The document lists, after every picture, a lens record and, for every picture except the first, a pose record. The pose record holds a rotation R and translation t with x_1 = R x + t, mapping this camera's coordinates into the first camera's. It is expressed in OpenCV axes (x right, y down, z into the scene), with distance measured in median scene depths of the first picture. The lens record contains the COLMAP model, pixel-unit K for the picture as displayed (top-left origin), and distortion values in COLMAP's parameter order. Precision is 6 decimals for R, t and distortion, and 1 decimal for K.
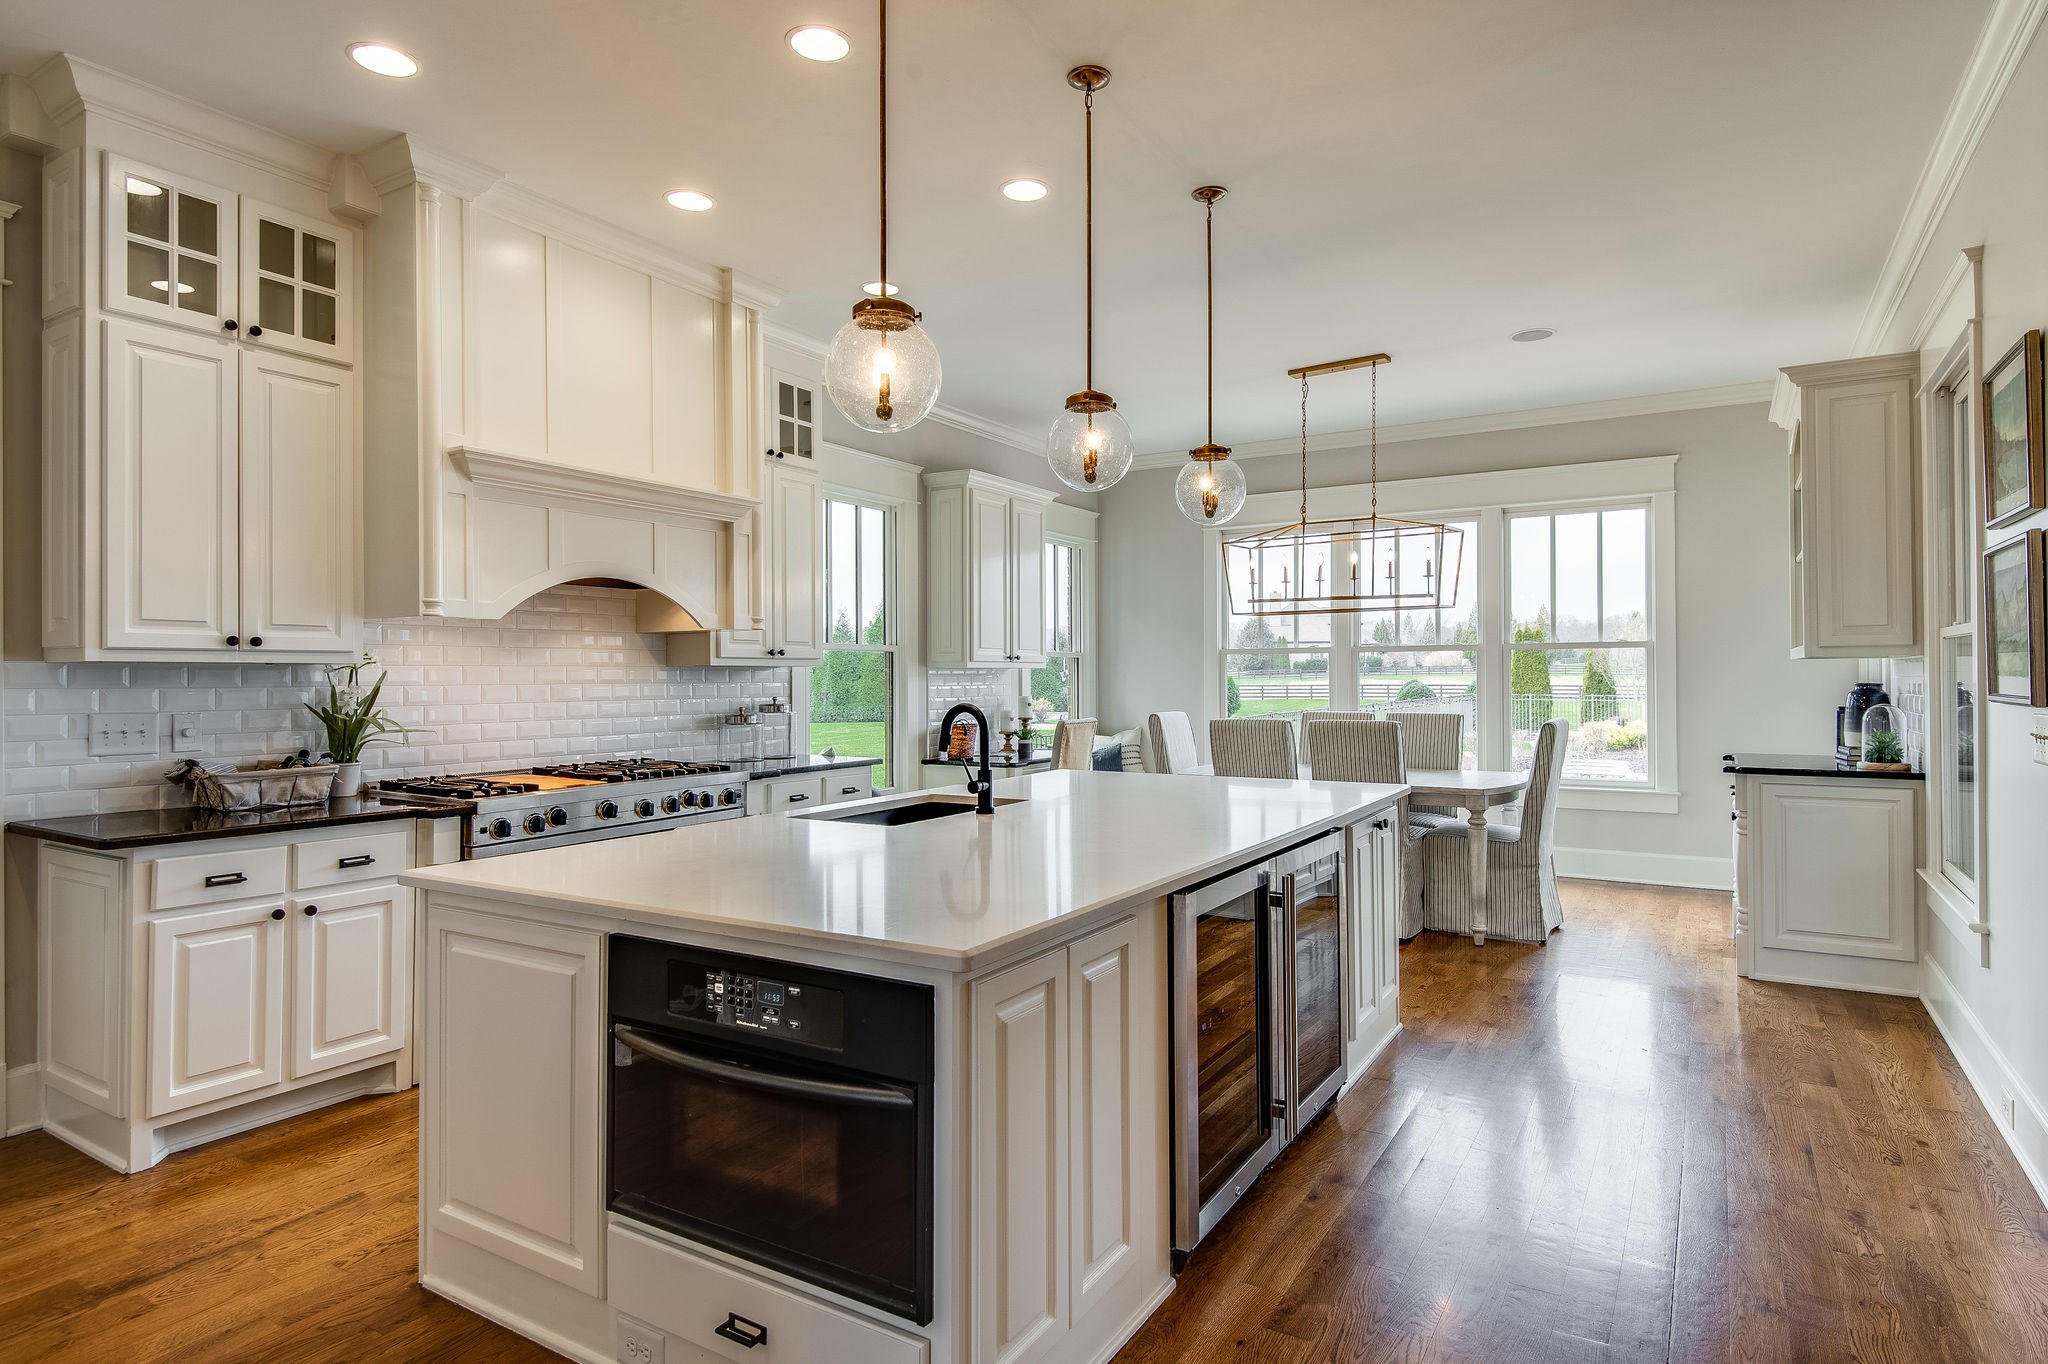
lens RADIAL K [[1150.1, 0, 1026.2], [0, 1150.1, 674.1], [0, 0, 1]] dist [-0.000229, -0.000011]
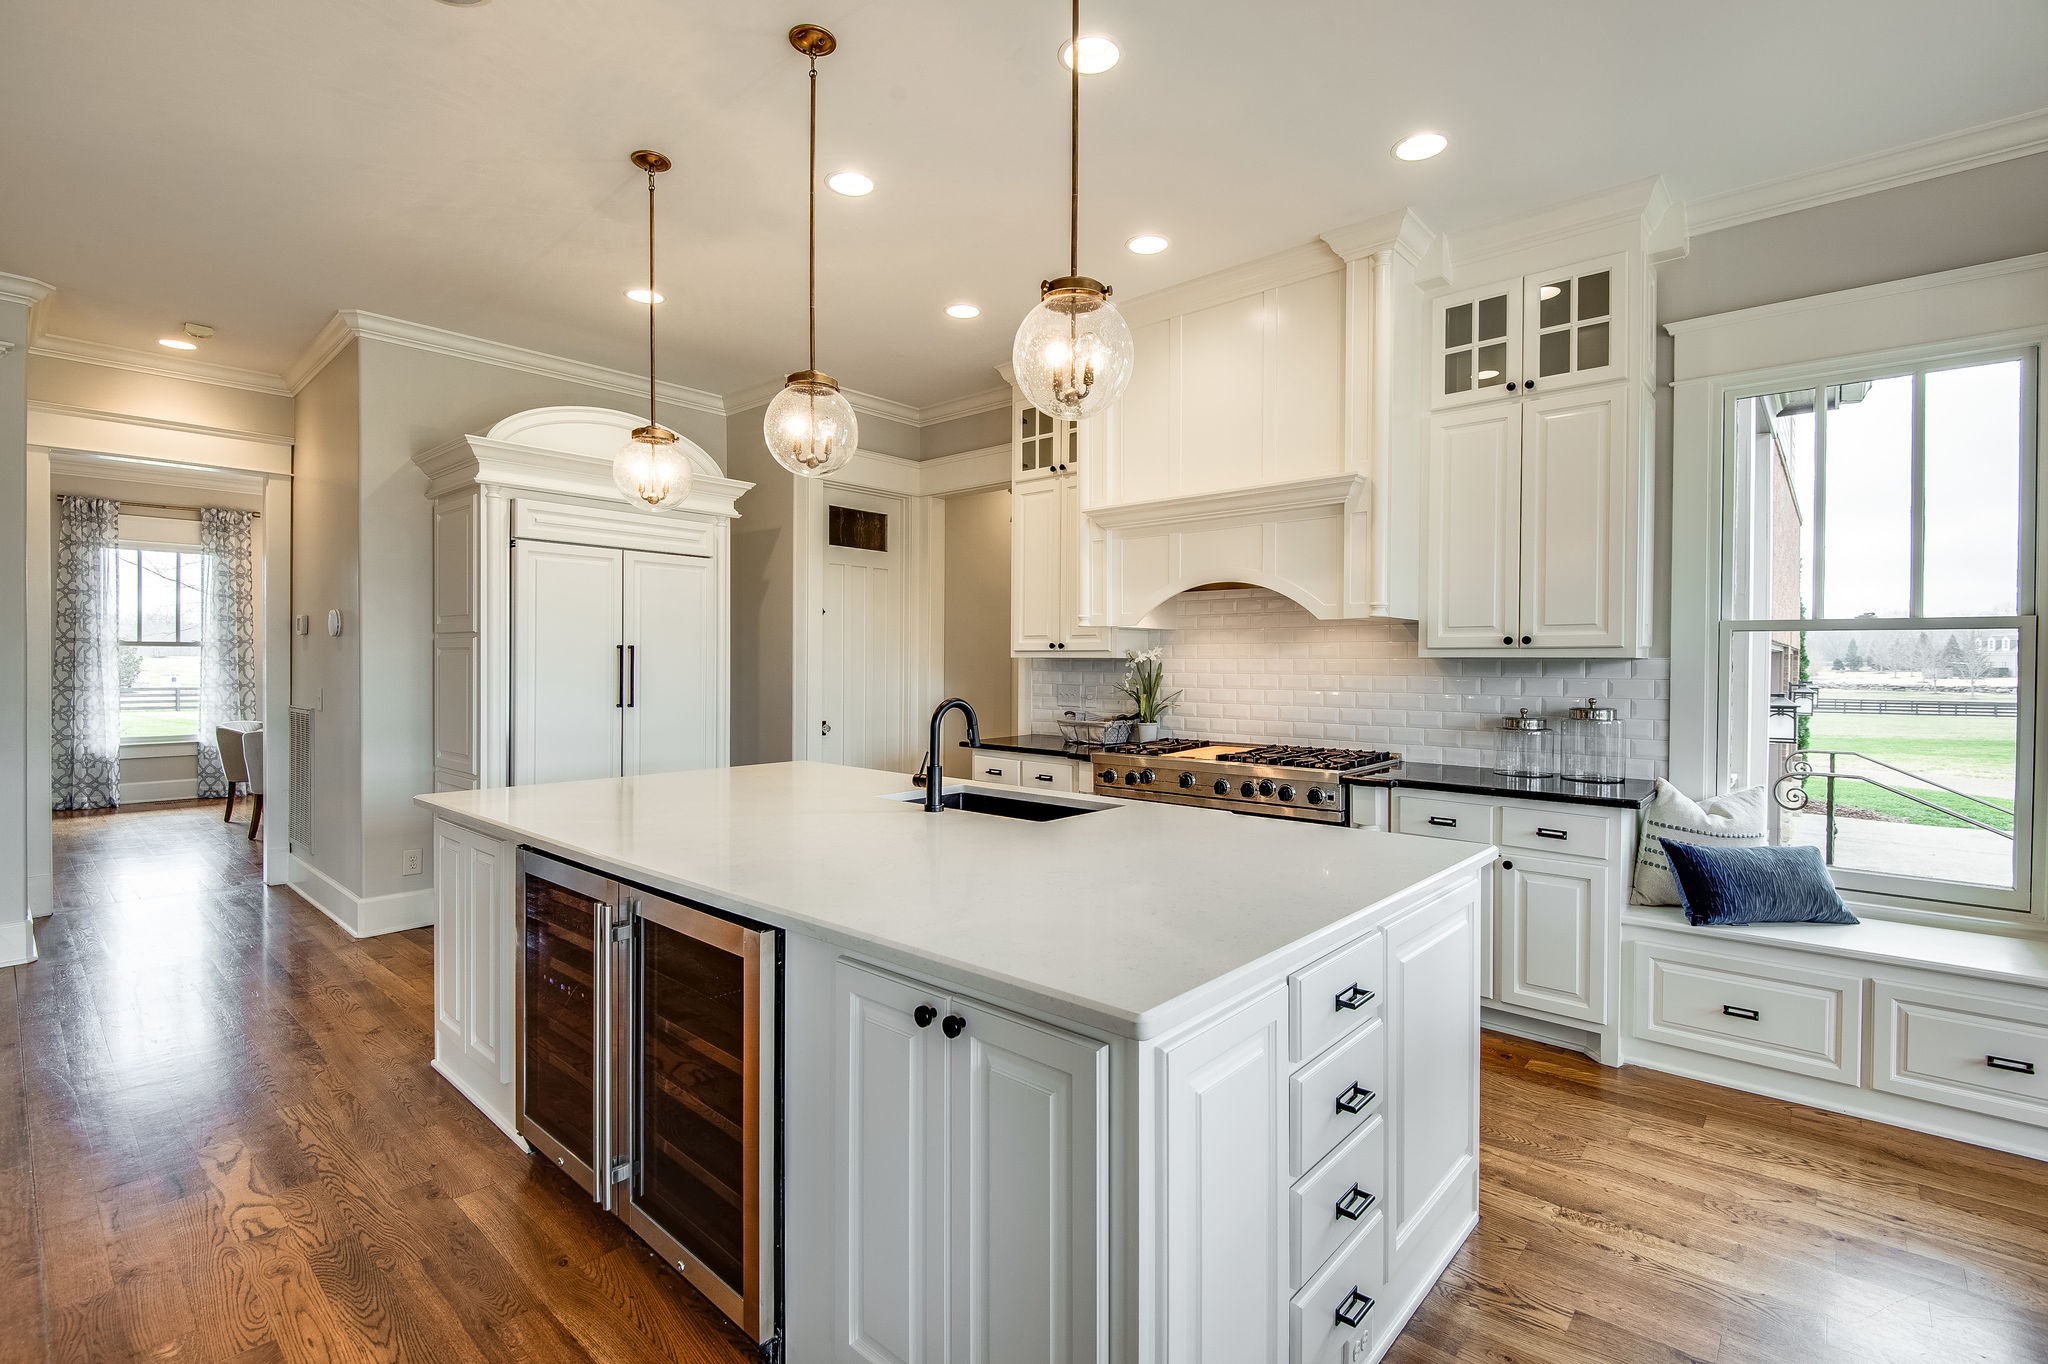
lens RADIAL K [[922.3, 0, 1024.6], [0, 922.3, 672.7], [0, 0, 1]] dist [0.018219, -0.019506]
pose [[-0.191958, 0.009220, -0.981360, 0.473711], [-0.006213, 0.999924, 0.010609, -0.001147], [0.981384, 0.008134, -0.191886, 0.806762]]
